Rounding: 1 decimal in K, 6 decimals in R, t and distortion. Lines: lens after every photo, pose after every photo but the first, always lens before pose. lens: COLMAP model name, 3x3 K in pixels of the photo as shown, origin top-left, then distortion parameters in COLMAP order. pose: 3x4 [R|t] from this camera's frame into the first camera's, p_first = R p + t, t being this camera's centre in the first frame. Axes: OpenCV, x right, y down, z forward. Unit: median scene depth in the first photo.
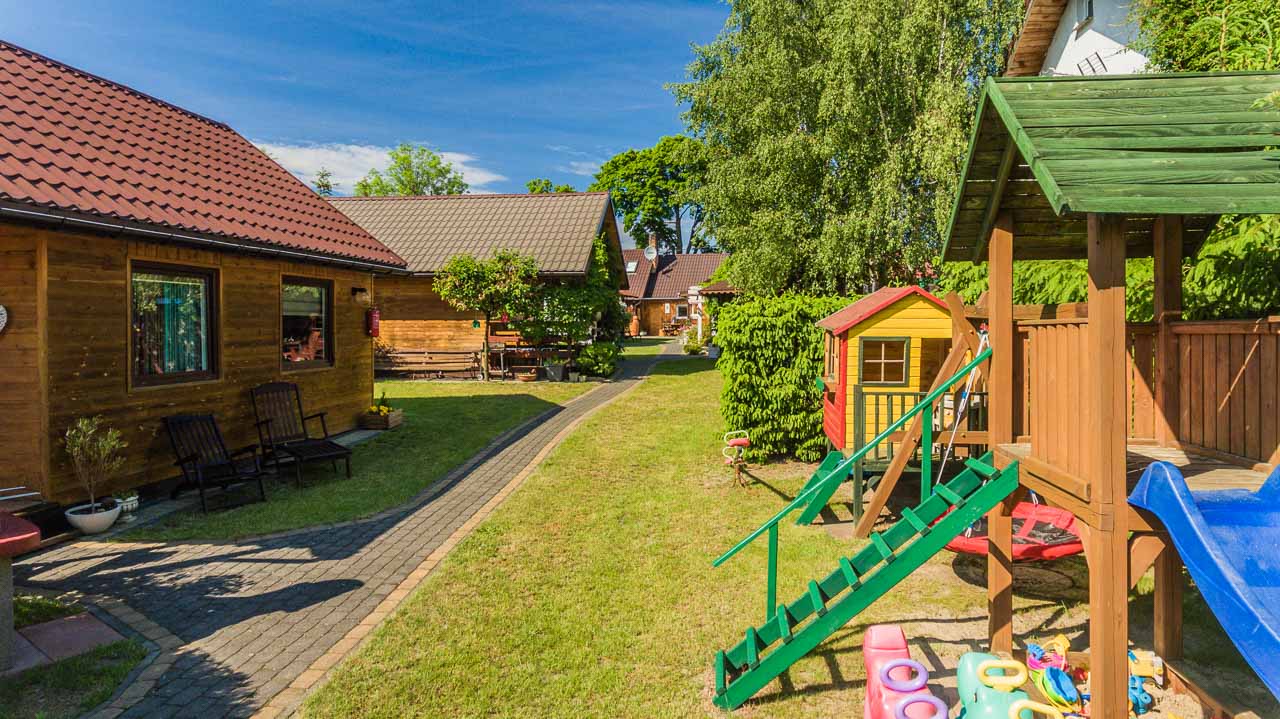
lens RADIAL K [[777.9, 0, 670.4], [0, 777.9, 318.1], [0, 0, 1]] dist [-0.020584, 0.006232]
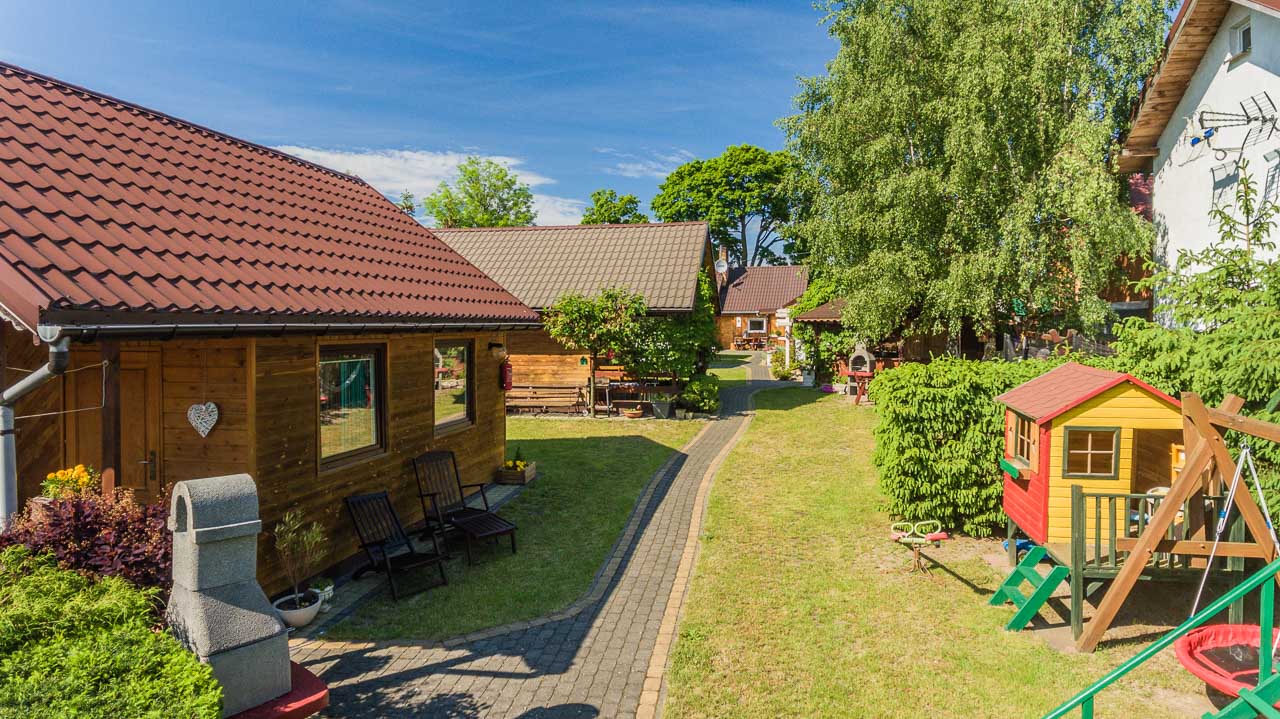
lens RADIAL K [[777.9, 0, 658.0], [0, 777.9, 308.1], [0, 0, 1]] dist [-0.020584, 0.006232]
pose [[0.997038, -0.005578, -0.076707, -0.095936], [0.004698, 0.999921, -0.011647, -0.060347], [0.076766, 0.011252, 0.996986, 0.009837]]
